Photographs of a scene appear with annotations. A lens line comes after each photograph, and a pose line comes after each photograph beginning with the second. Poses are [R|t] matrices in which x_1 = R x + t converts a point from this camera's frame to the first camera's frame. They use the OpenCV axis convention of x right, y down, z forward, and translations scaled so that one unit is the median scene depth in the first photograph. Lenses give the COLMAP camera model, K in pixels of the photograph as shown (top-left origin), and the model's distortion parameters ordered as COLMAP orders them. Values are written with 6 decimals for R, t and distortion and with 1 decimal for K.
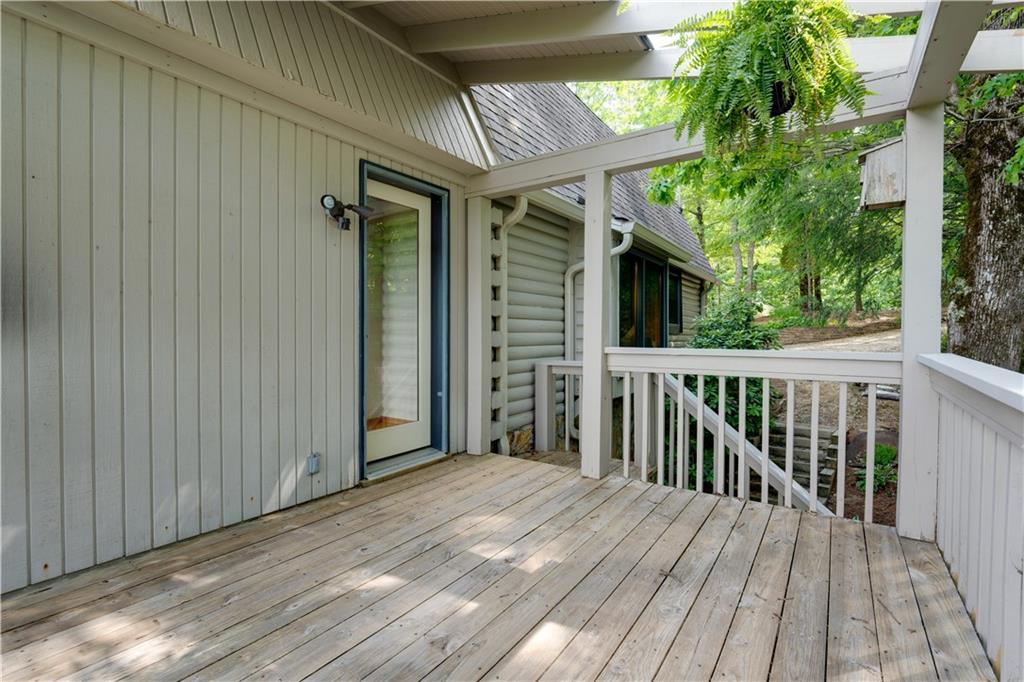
lens RADIAL K [[474.1, 0, 512.7], [0, 474.1, 341.5], [0, 0, 1]] dist [-0.013043, 0.000025]
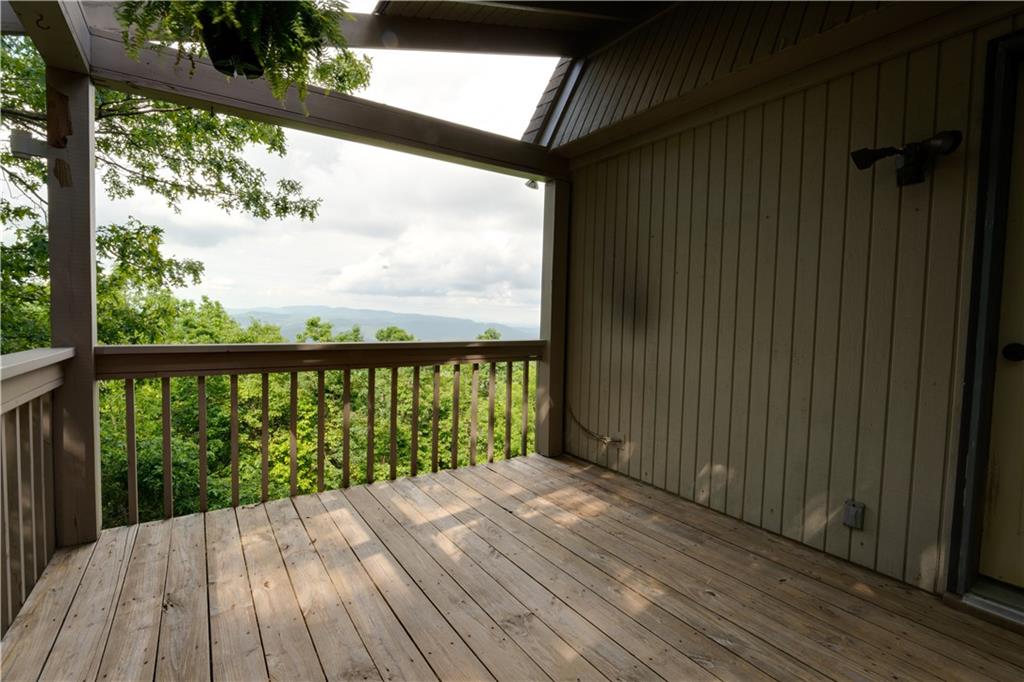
lens RADIAL K [[474.1, 0, 512.7], [0, 474.1, 341.5], [0, 0, 1]] dist [-0.013043, 0.000025]
pose [[-0.371771, 0.026707, -0.927940, 0.623330], [-0.046952, 0.997766, 0.047527, -0.035547], [0.927136, 0.061238, -0.369686, 1.013953]]
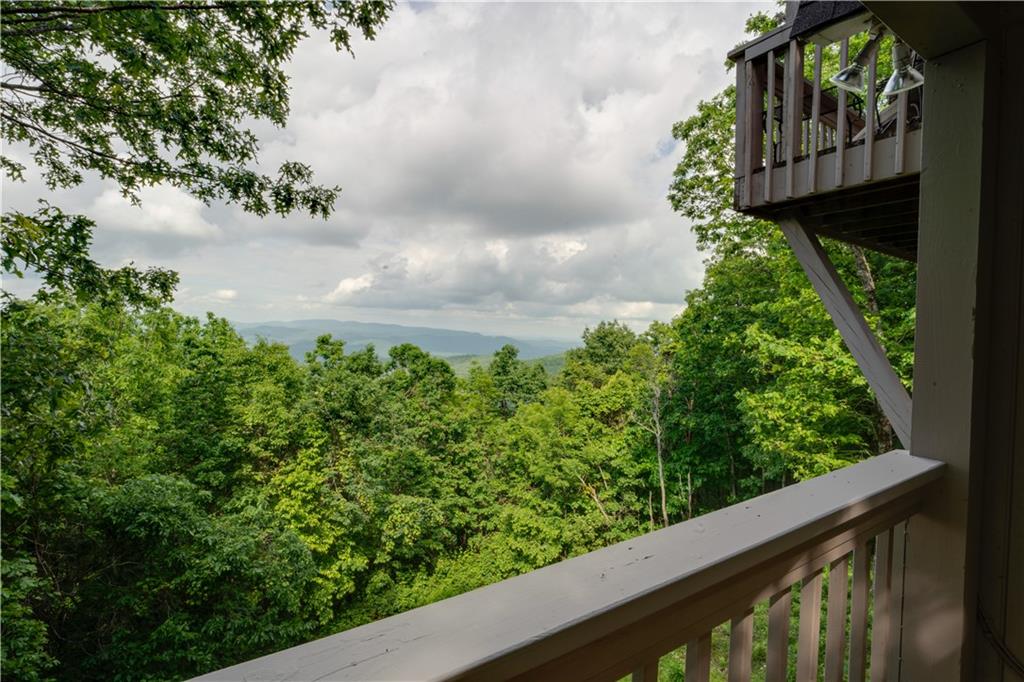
lens RADIAL K [[454.5, 0, 511.2], [0, 454.5, 339.7], [0, 0, 1]] dist [-0.017168, -0.000776]
pose [[-0.377307, 0.000603, -0.926088, 0.482510], [-0.045301, 0.998791, 0.019107, -0.050600], [0.924980, 0.049162, -0.376823, 0.871017]]
